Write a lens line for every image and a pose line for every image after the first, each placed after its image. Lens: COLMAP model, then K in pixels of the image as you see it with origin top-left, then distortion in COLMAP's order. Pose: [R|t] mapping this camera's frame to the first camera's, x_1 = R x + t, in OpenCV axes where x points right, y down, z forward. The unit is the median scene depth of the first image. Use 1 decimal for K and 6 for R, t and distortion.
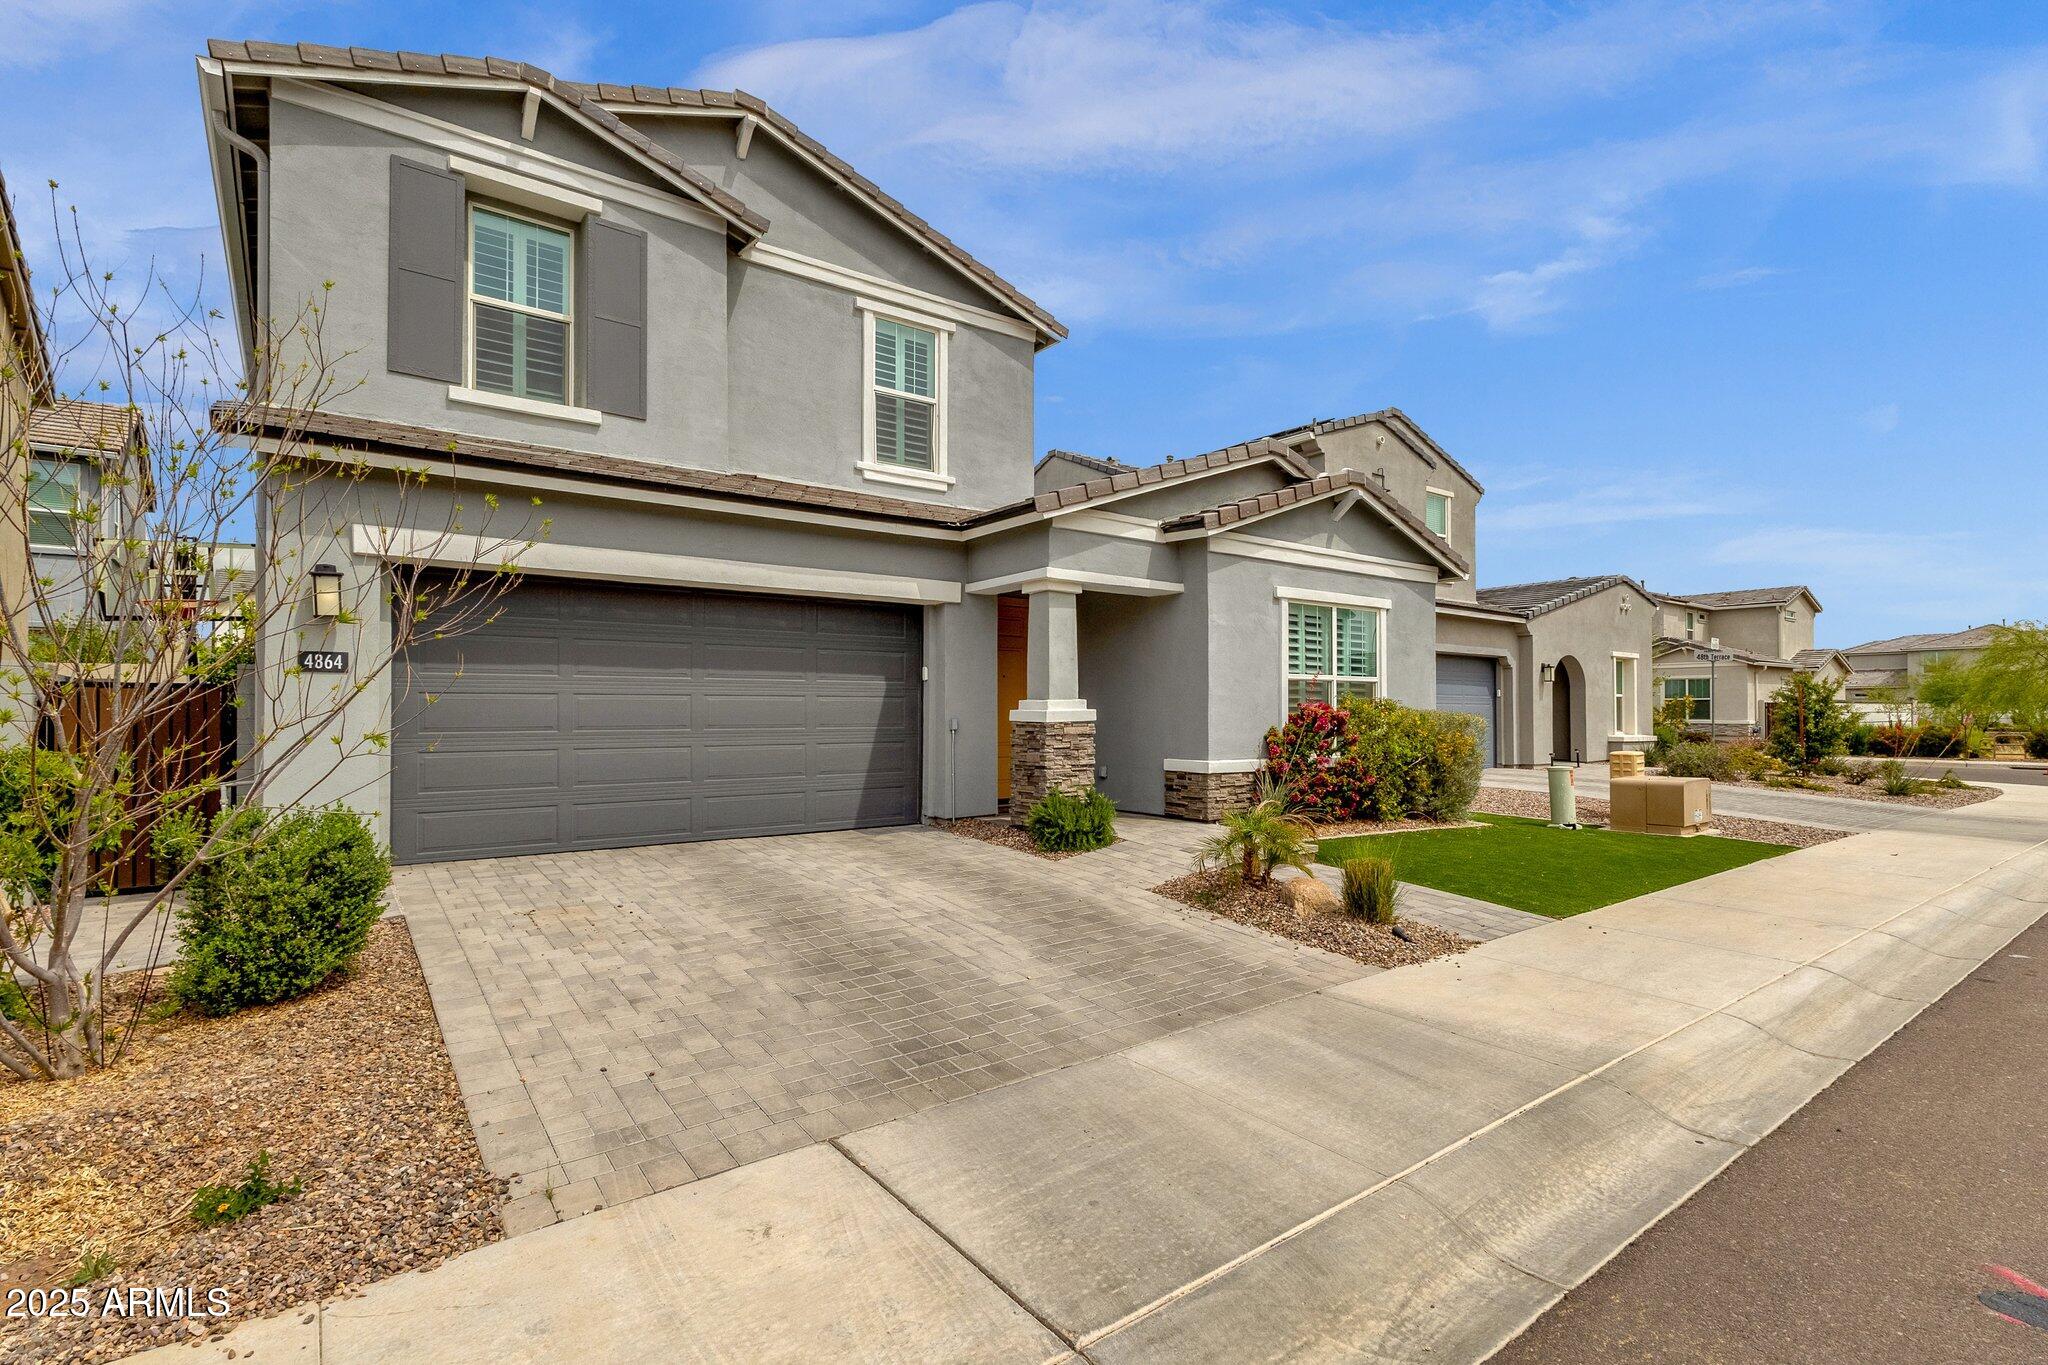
lens RADIAL K [[972.9, 0, 1050.2], [0, 972.9, 700.7], [0, 0, 1]] dist [0.009080, 0.000598]
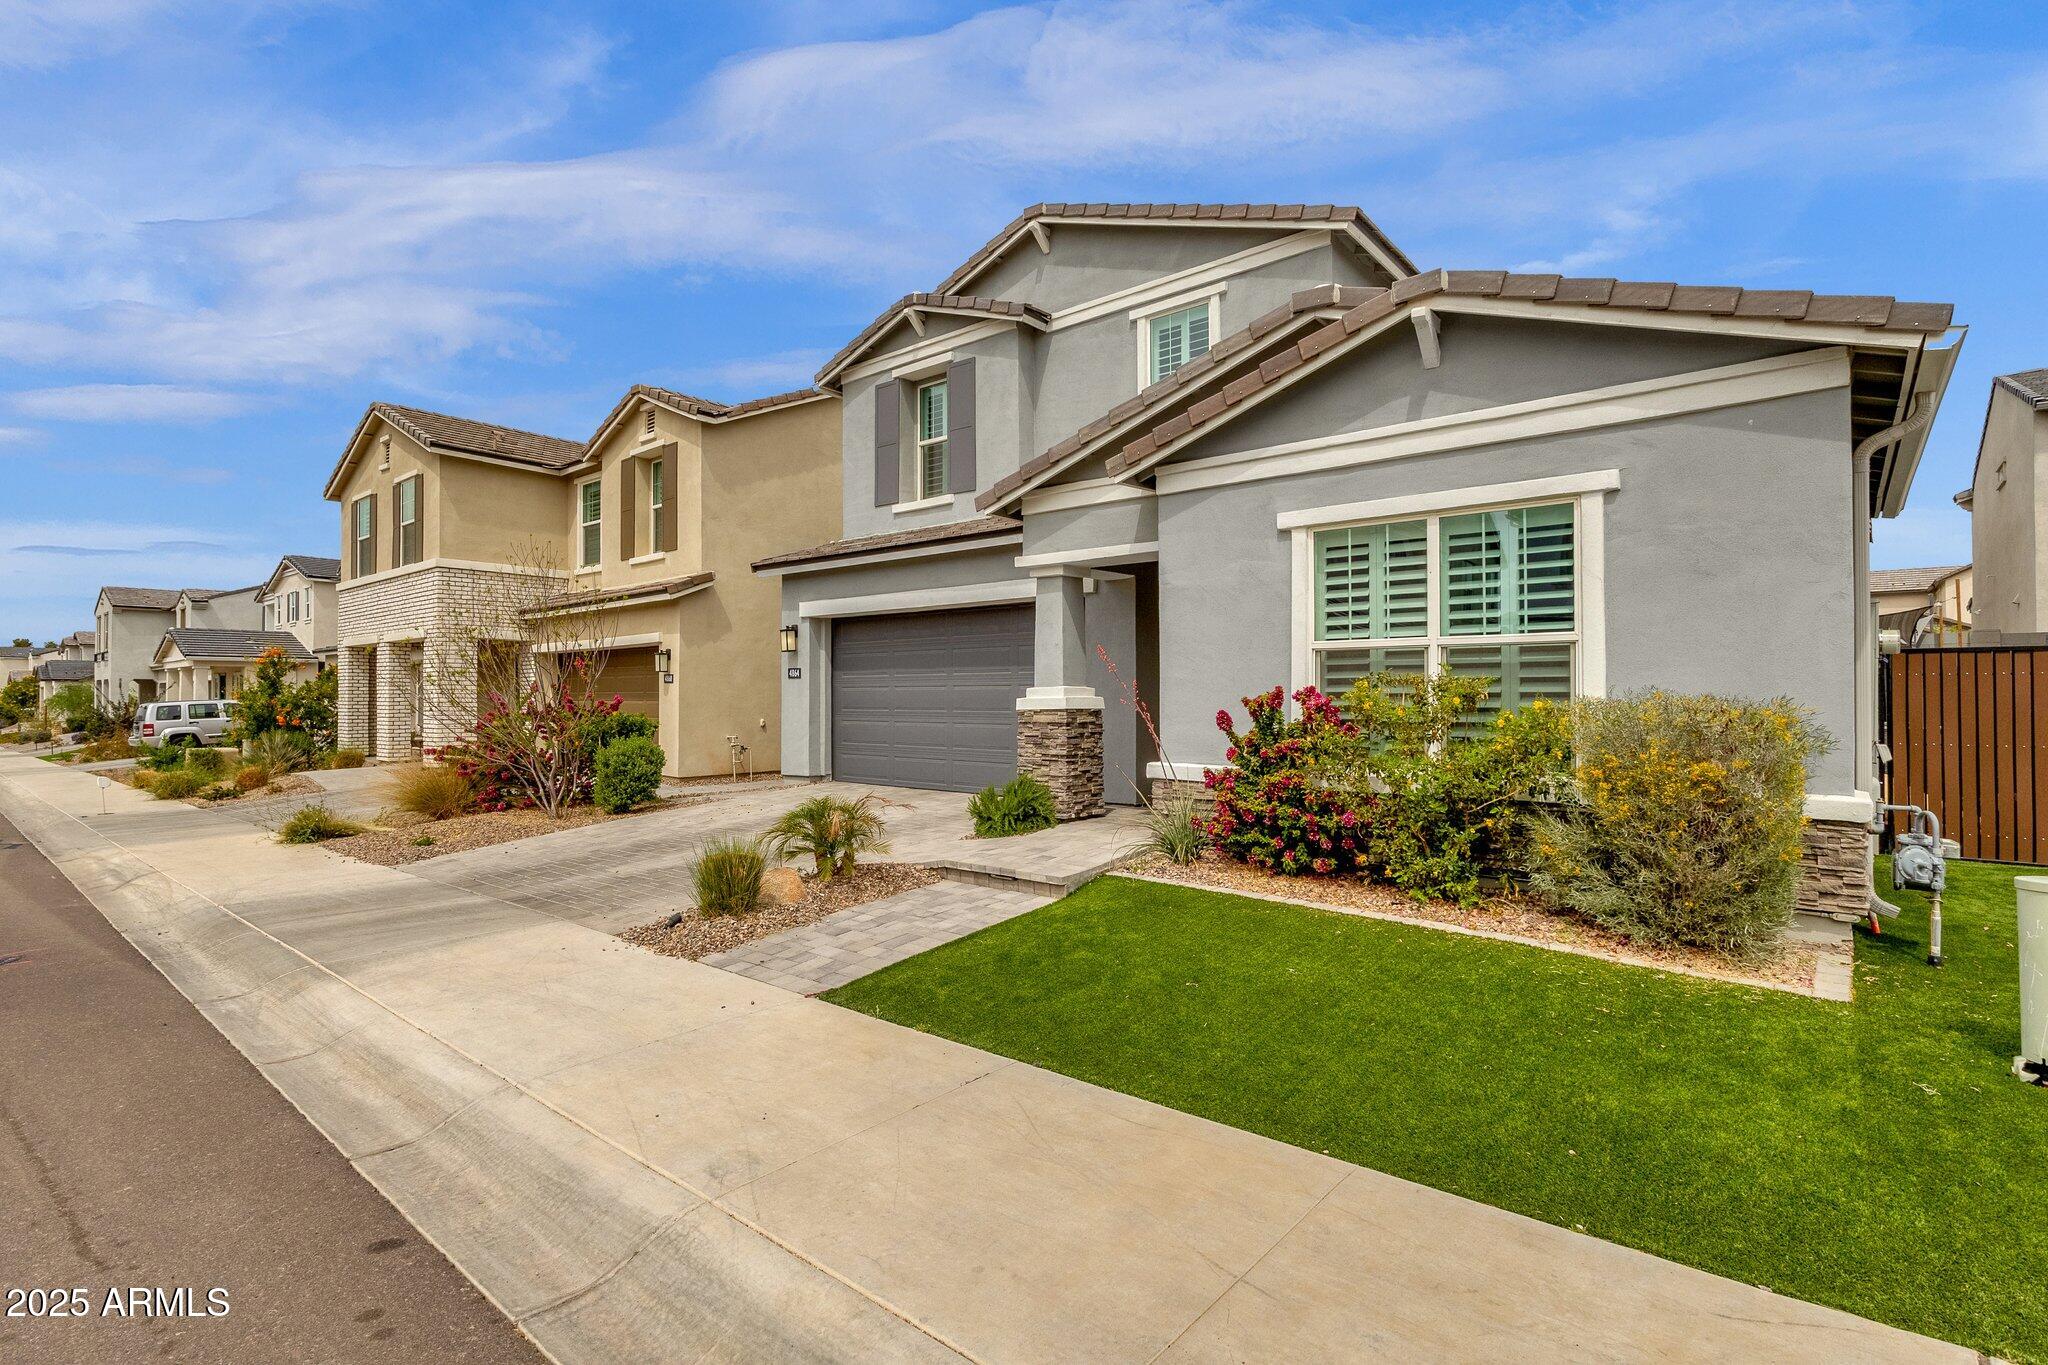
lens RADIAL K [[967.9, 0, 1024.0], [0, 967.9, 682.5], [0, 0, 1]] dist [-0.008632, -0.000082]
pose [[0.209963, -0.012732, -0.977626, 0.954078], [0.013844, 0.999854, -0.010048, 0.004069], [0.977611, -0.011424, 0.210109, 0.770717]]
